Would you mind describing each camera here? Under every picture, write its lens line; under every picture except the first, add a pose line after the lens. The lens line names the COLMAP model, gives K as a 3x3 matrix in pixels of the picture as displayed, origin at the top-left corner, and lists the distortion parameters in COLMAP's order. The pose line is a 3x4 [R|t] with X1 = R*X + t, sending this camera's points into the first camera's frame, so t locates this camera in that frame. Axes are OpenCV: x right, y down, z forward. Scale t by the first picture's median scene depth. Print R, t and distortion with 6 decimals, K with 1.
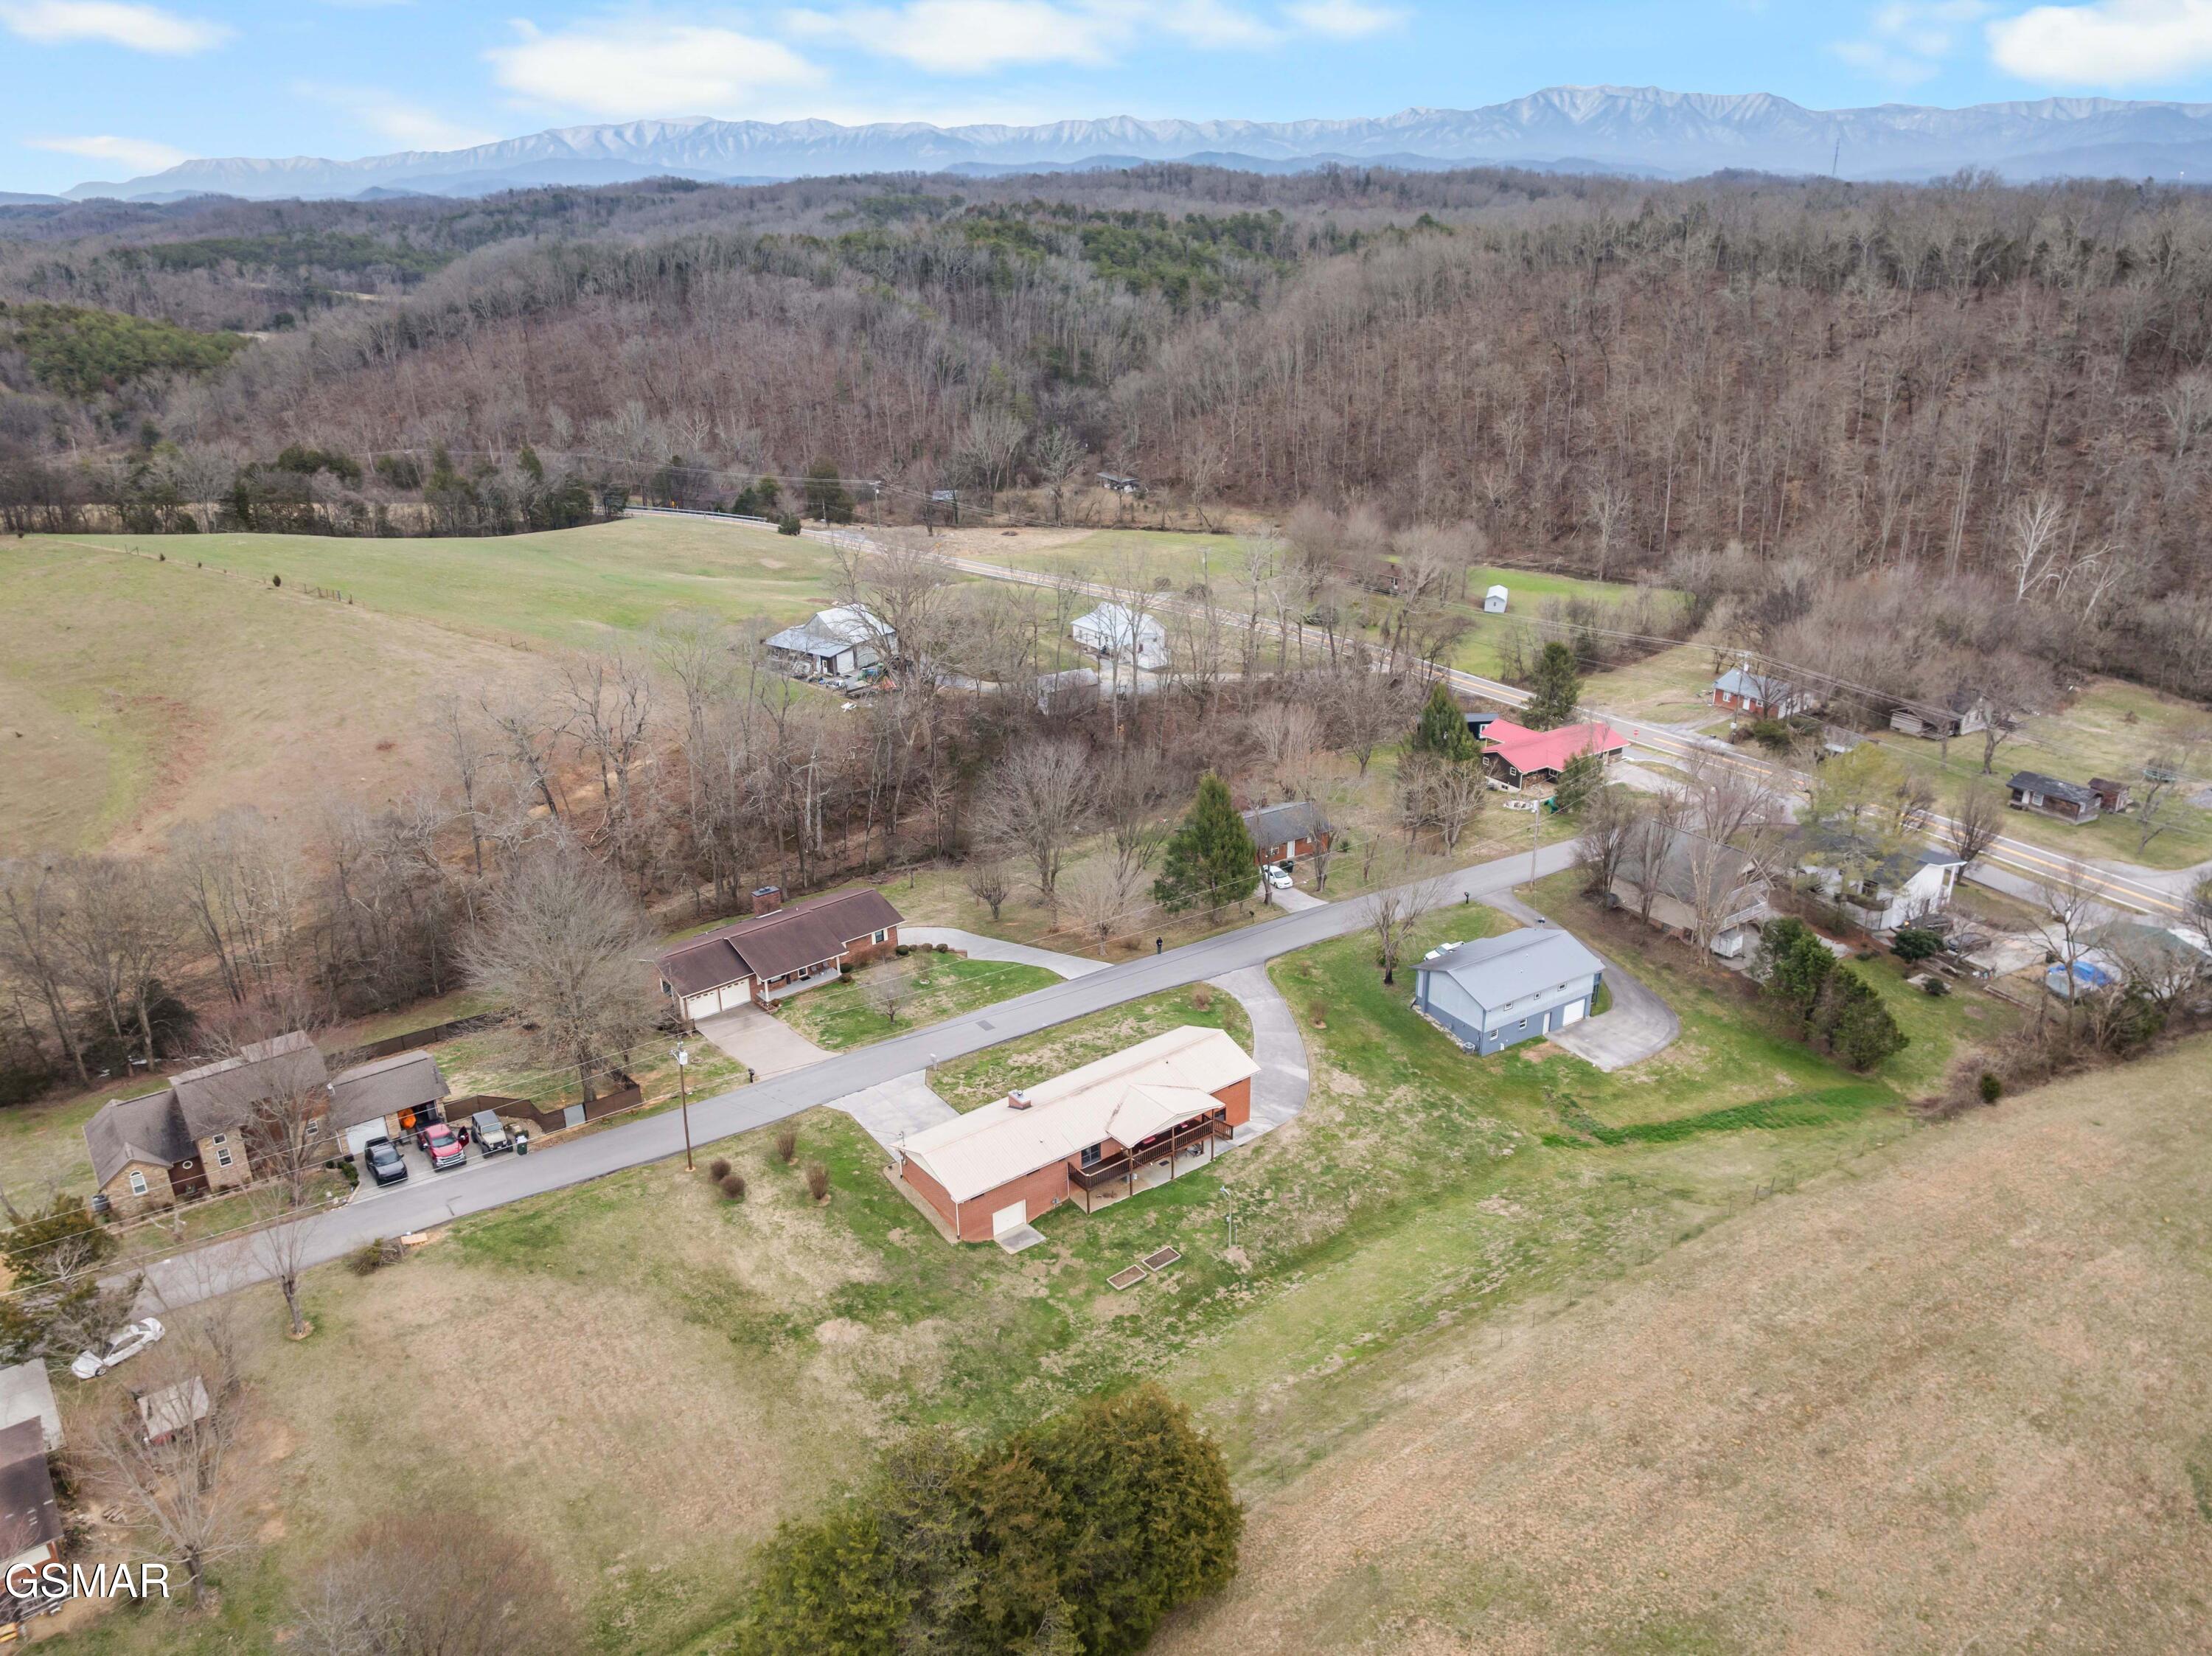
lens RADIAL K [[1586.7, 0, 1101.7], [0, 1586.7, 853.5], [0, 0, 1]] dist [-0.012527, -0.033396]
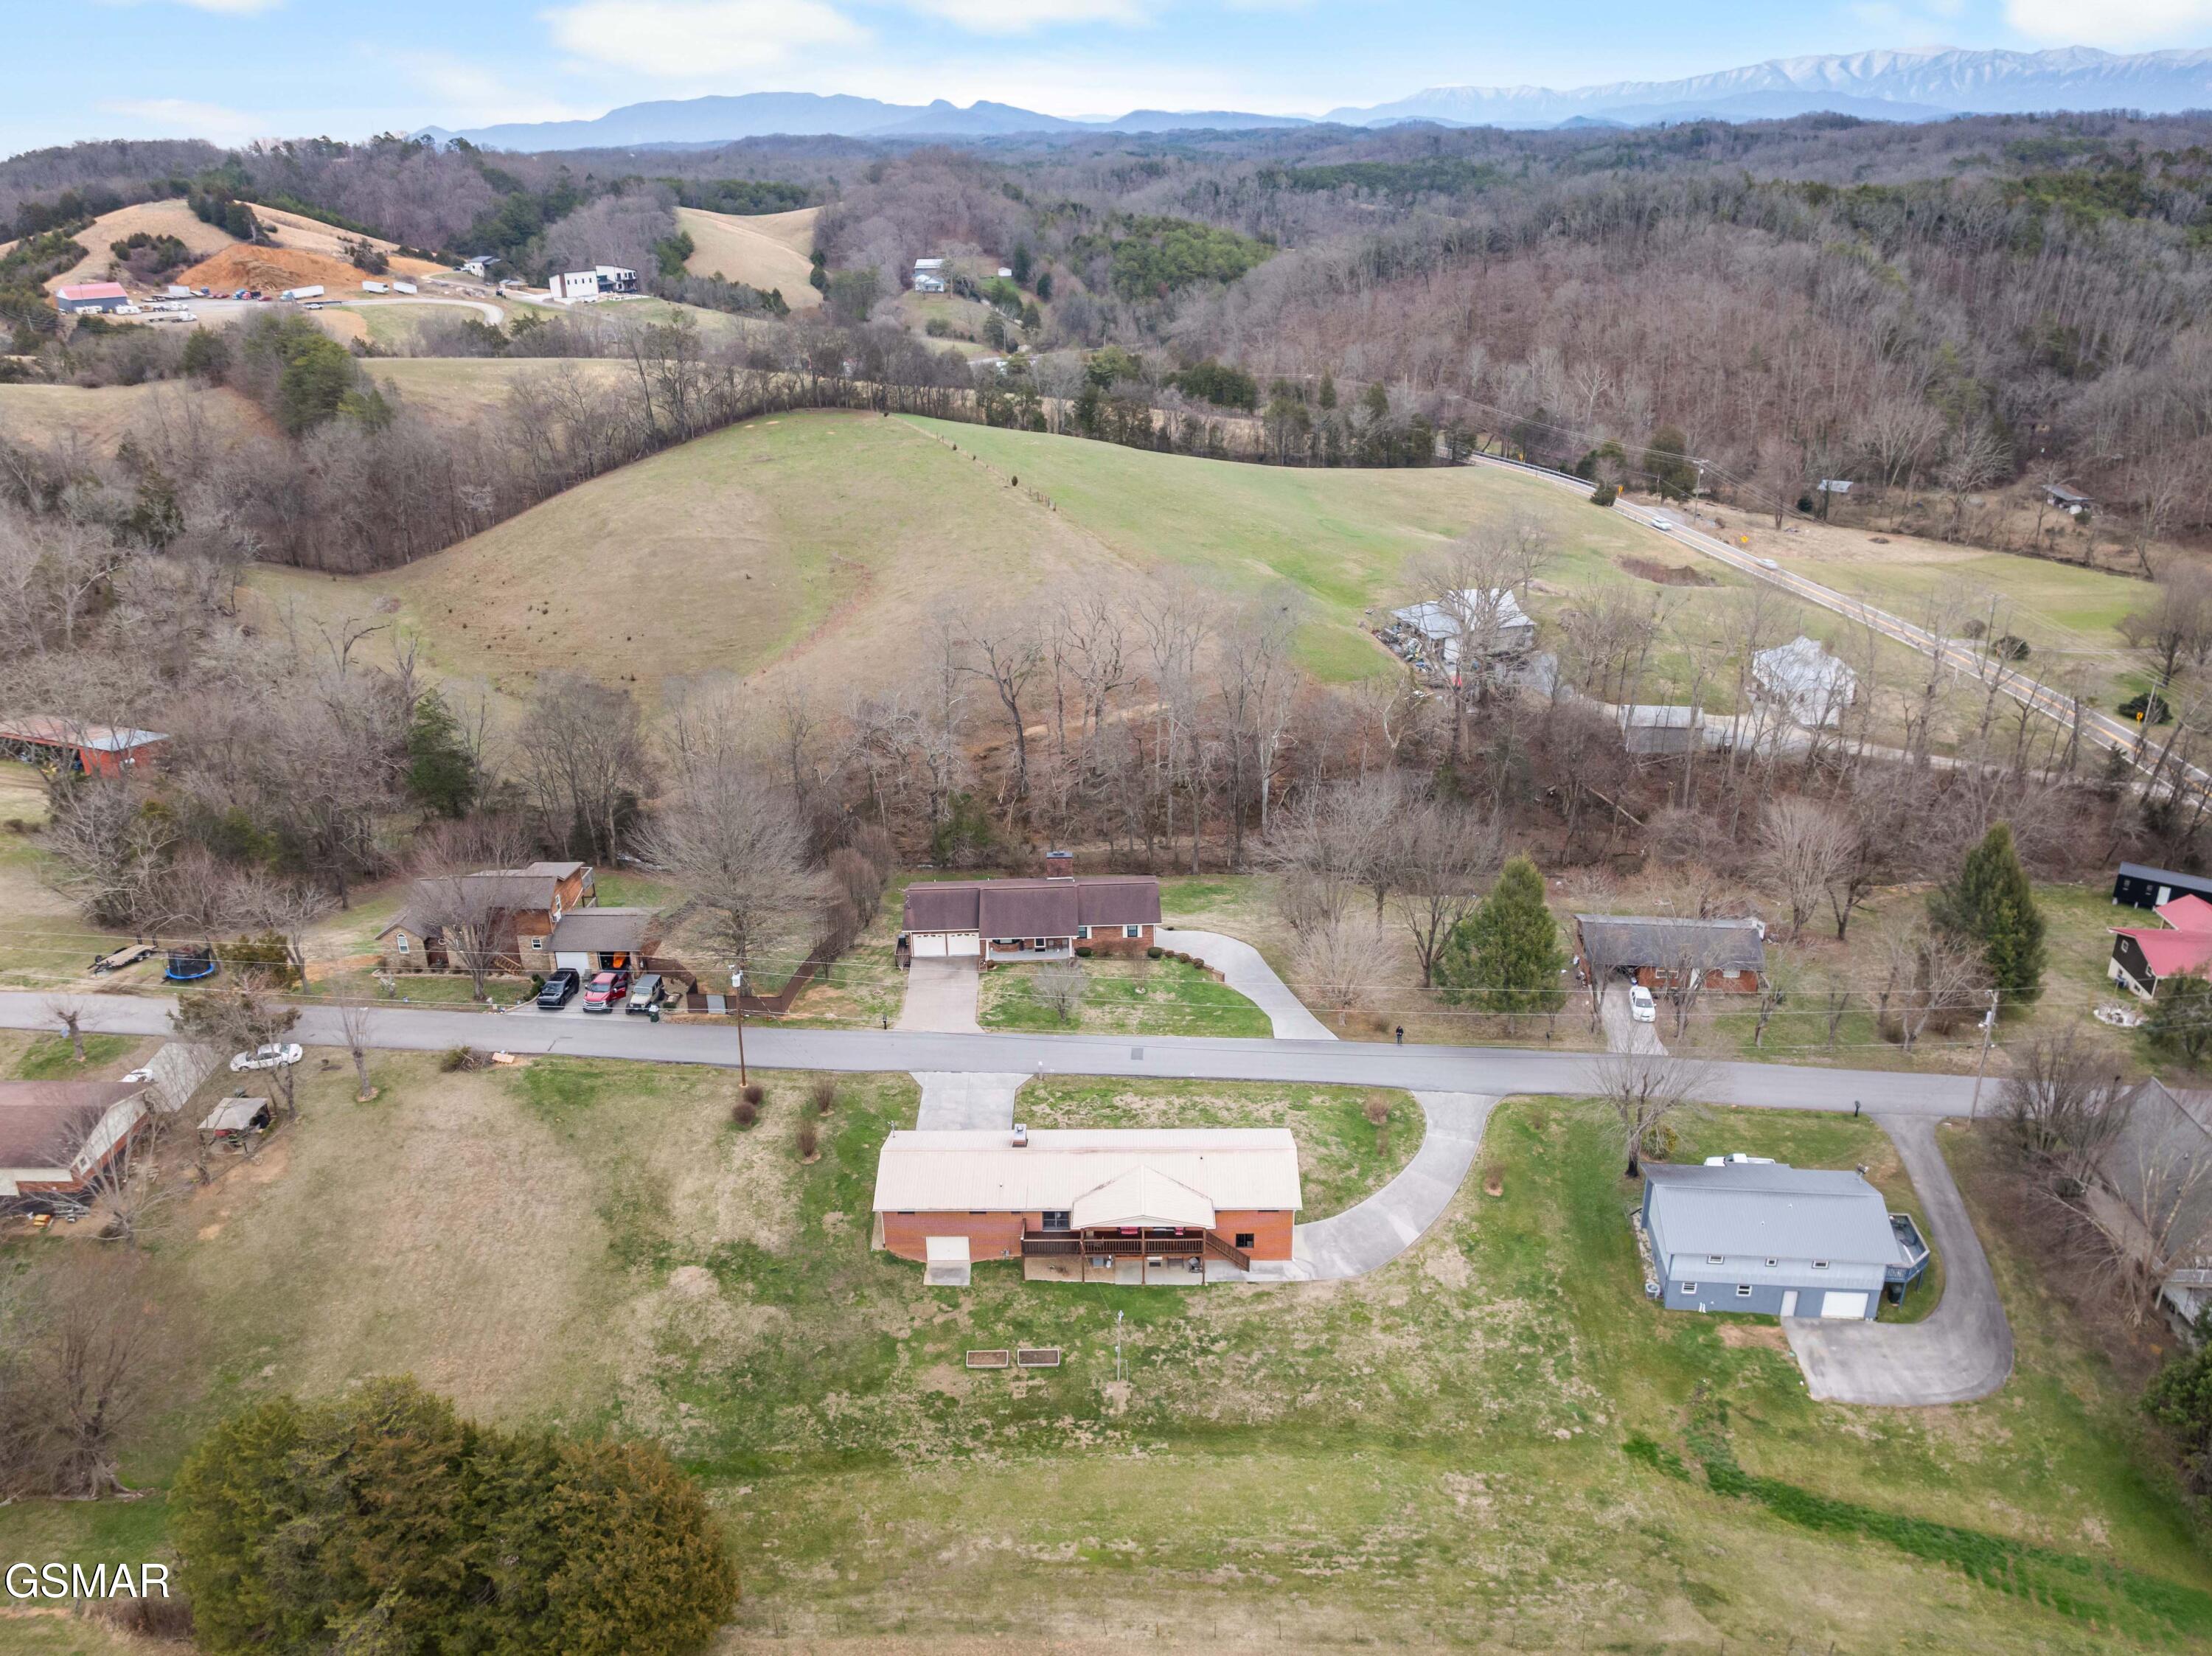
lens RADIAL K [[1613.1, 0, 1106.0], [0, 1613.1, 828.0], [0, 0, 1]] dist [-0.033760, -0.000006]
pose [[0.786644, 0.247190, -0.565763, 0.454034], [-0.237112, 0.967037, 0.092830, -0.112053], [0.570061, 0.061125, 0.819326, 0.238279]]
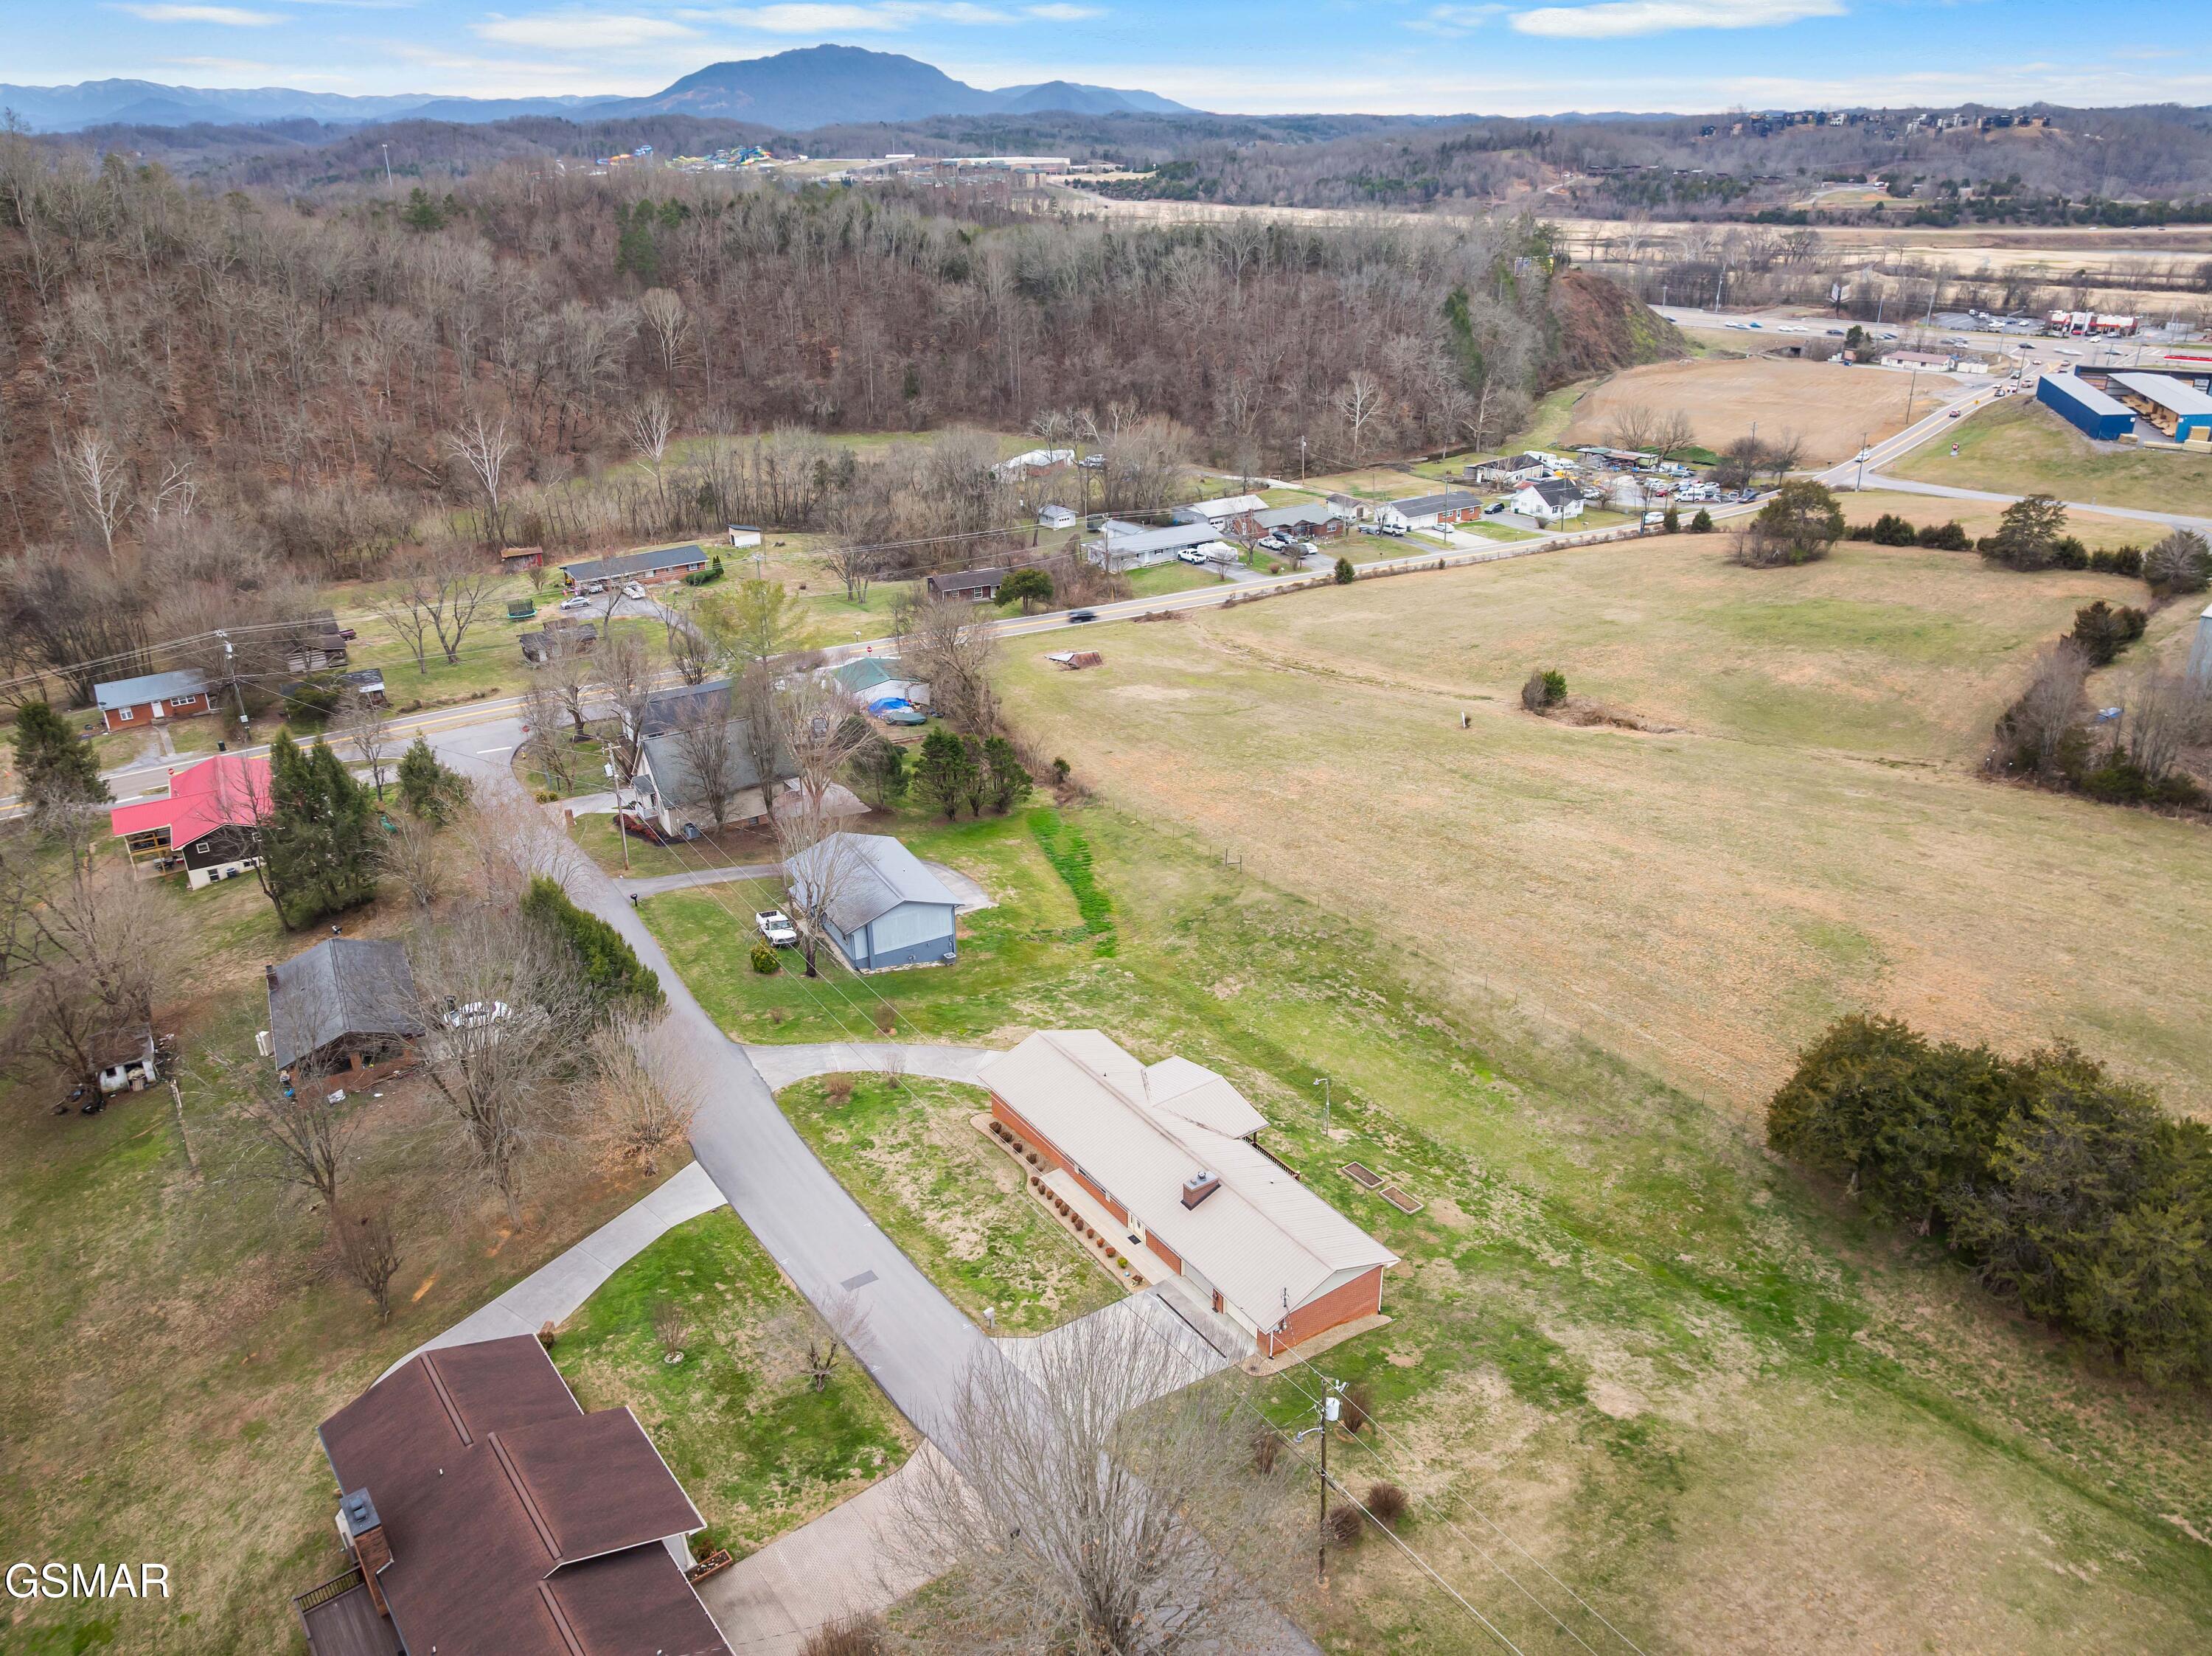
lens RADIAL K [[1578.4, 0, 1069.4], [0, 1578.4, 823.1], [0, 0, 1]] dist [-0.039489, 0.009855]
pose [[0.058730, -0.394954, 0.916822, -0.635614], [0.400299, 0.850653, 0.340807, -0.252867], [-0.914501, 0.346987, 0.208058, 0.808998]]
